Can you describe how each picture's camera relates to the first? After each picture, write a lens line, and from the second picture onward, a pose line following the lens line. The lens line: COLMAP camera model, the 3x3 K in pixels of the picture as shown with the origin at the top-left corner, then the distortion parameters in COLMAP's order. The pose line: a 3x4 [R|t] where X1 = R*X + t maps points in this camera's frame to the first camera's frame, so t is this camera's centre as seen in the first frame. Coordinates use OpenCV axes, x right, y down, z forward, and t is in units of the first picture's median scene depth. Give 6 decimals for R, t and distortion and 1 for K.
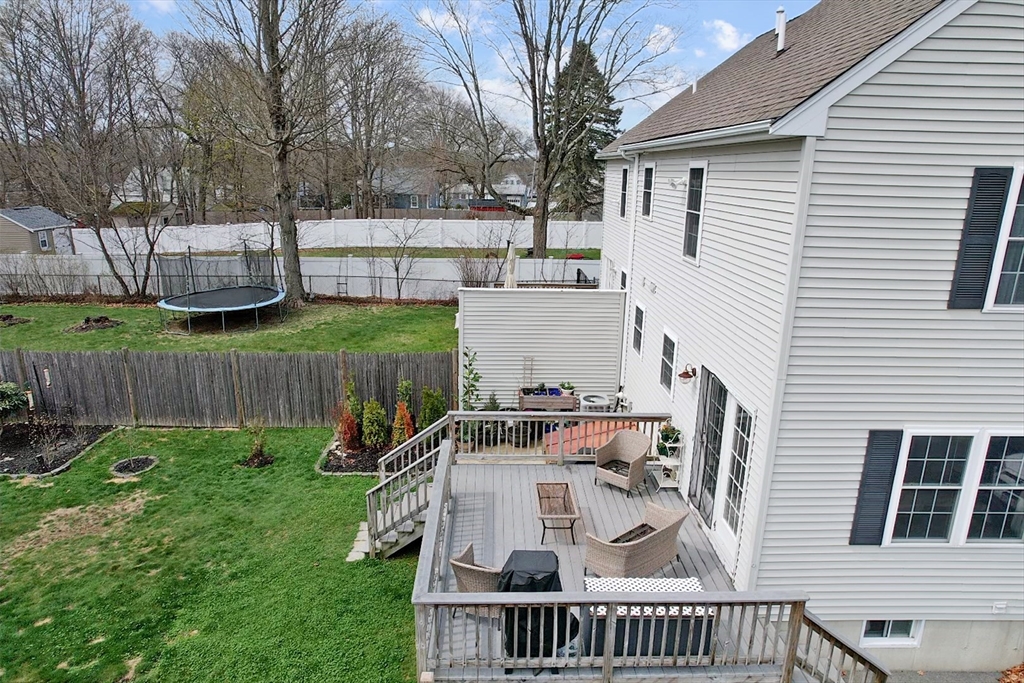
lens RADIAL K [[621.6, 0, 515.3], [0, 621.6, 342.1], [0, 0, 1]] dist [-0.048191, 0.016382]
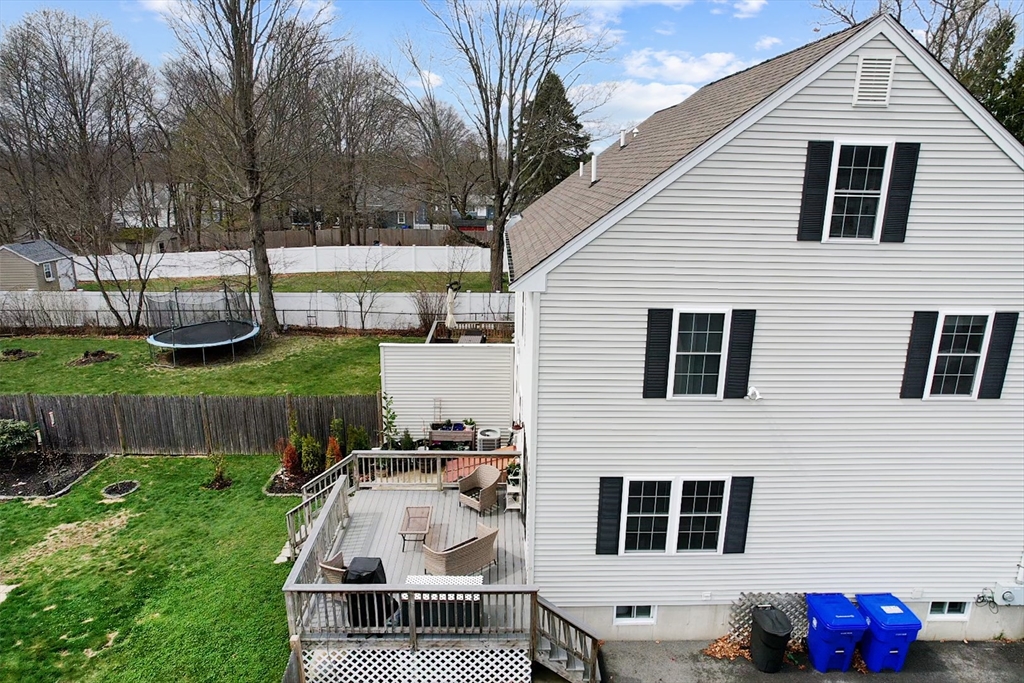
lens RADIAL K [[621.6, 0, 516.0], [0, 621.6, 337.5], [0, 0, 1]] dist [-0.048191, 0.016382]
pose [[0.999975, -0.006027, -0.003746, 0.197522], [0.005998, 0.999953, -0.007639, -0.094033], [0.003792, 0.007616, 0.999964, -0.257365]]
